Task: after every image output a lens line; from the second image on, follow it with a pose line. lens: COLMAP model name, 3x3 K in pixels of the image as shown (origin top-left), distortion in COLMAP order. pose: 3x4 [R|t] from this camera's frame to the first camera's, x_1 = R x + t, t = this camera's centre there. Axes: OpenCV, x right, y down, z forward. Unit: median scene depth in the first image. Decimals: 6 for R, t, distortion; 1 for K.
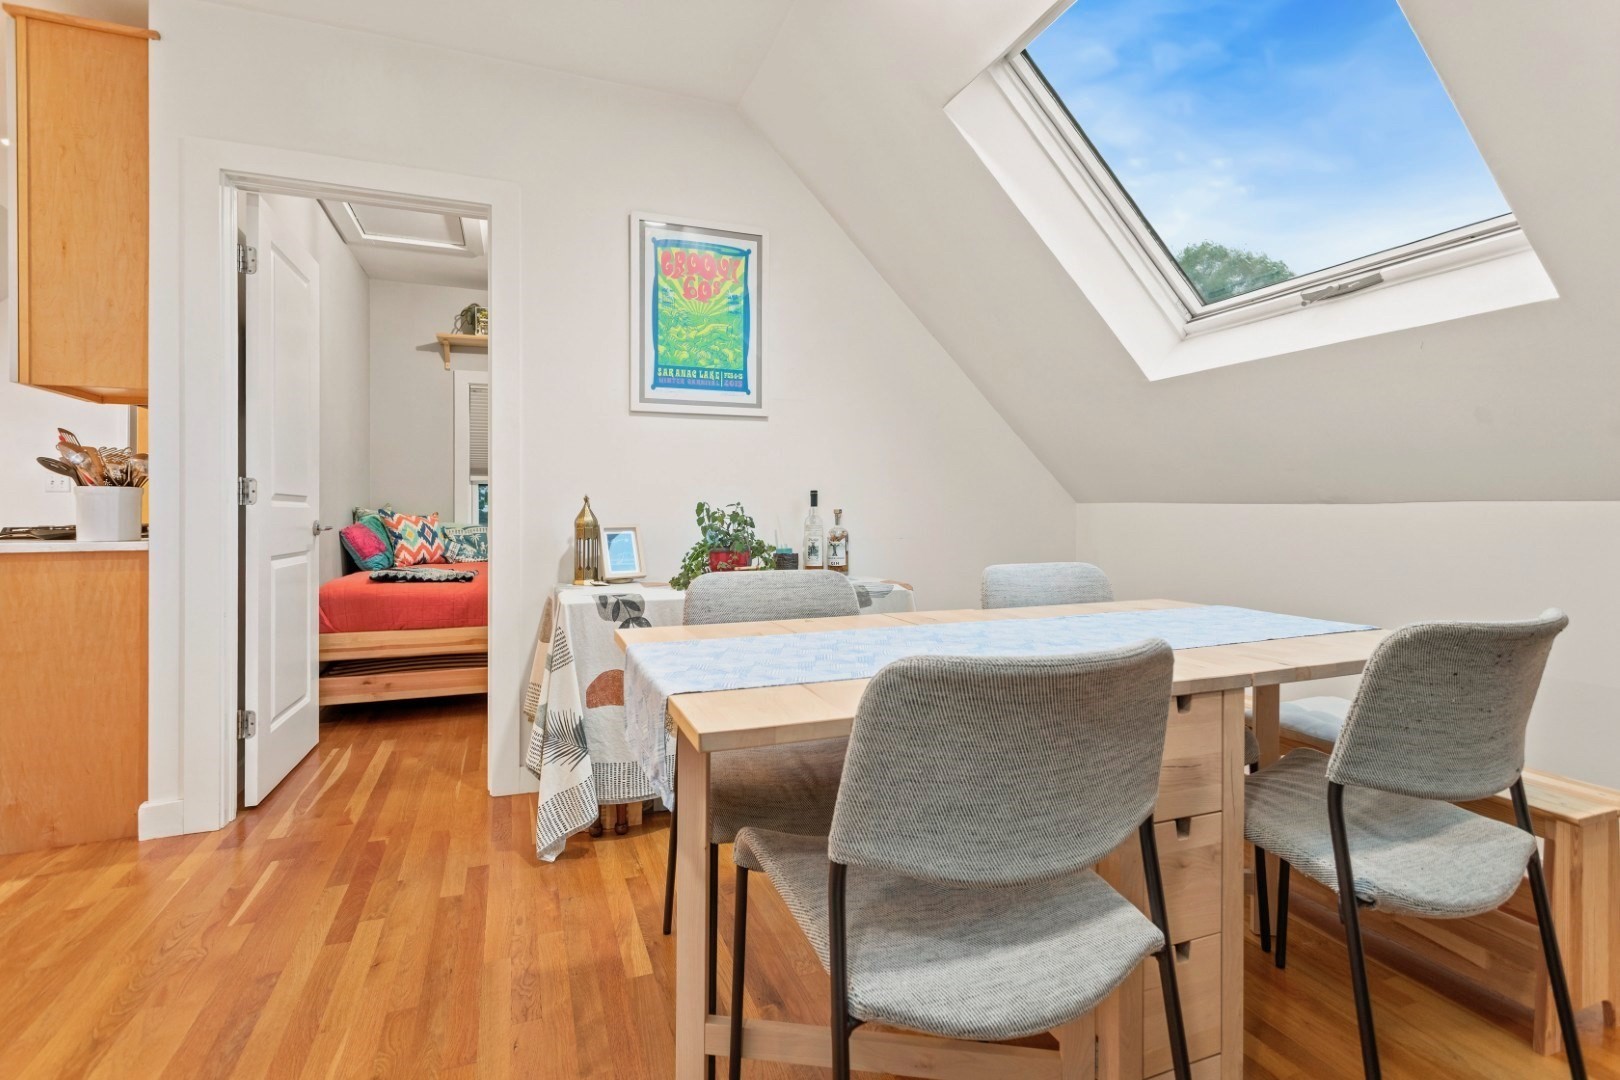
lens RADIAL K [[768.3, 0, 806.1], [0, 768.3, 516.6], [0, 0, 1]] dist [-0.001559, 0.002618]
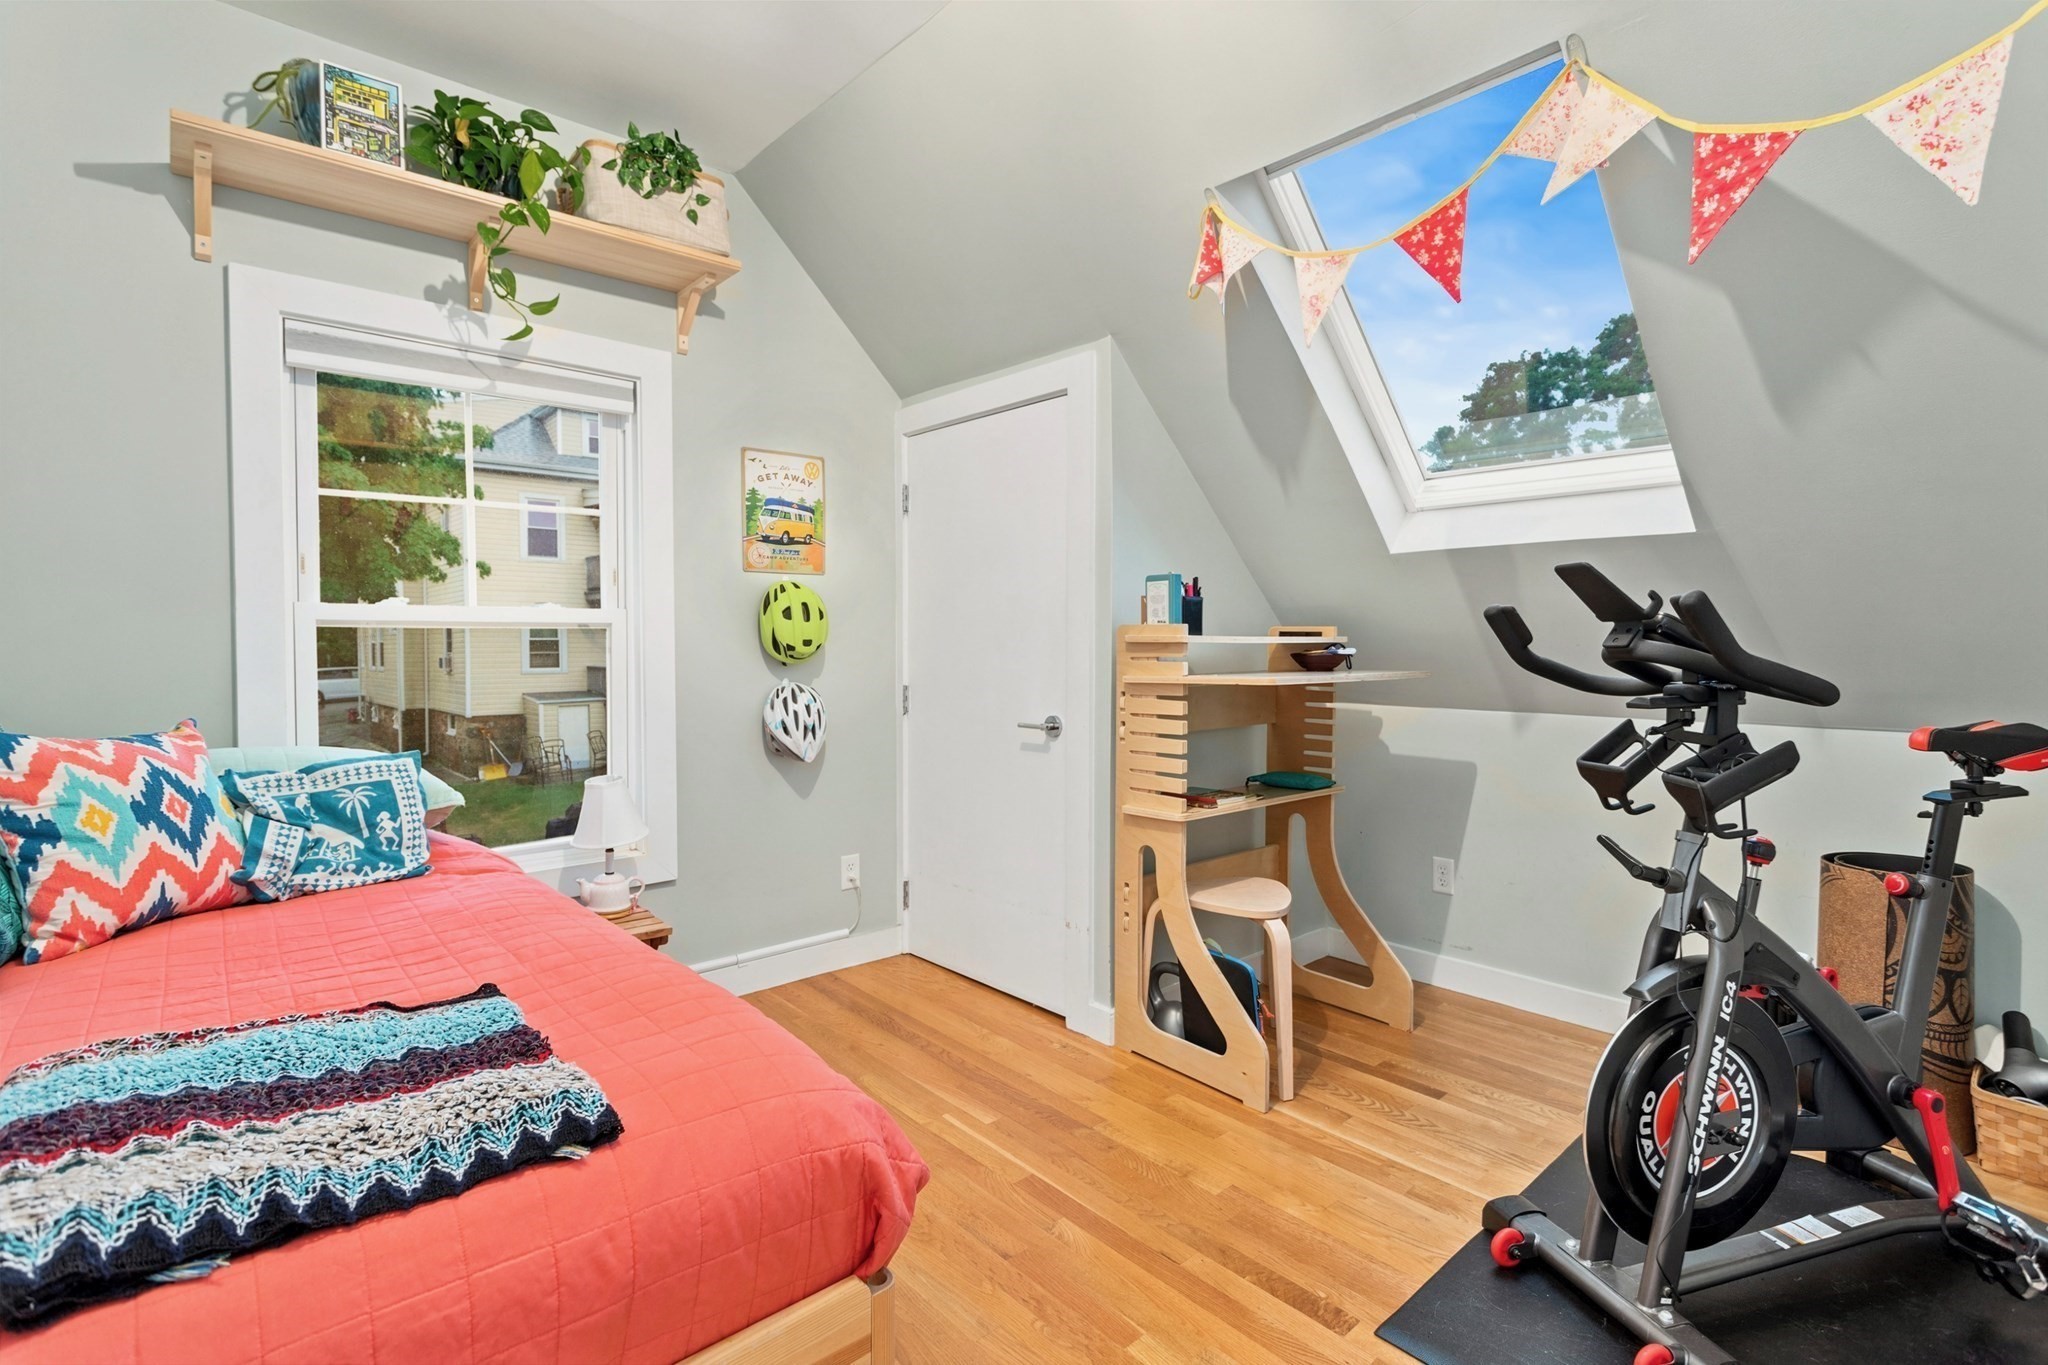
lens RADIAL K [[971.3, 0, 1036.3], [0, 971.3, 667.5], [0, 0, 1]] dist [-0.001559, 0.002618]
pose [[0.934470, -0.008160, 0.355949, -0.327361], [0.003980, 0.999914, 0.012473, -0.029683], [-0.356020, -0.010239, 0.934422, 0.567128]]
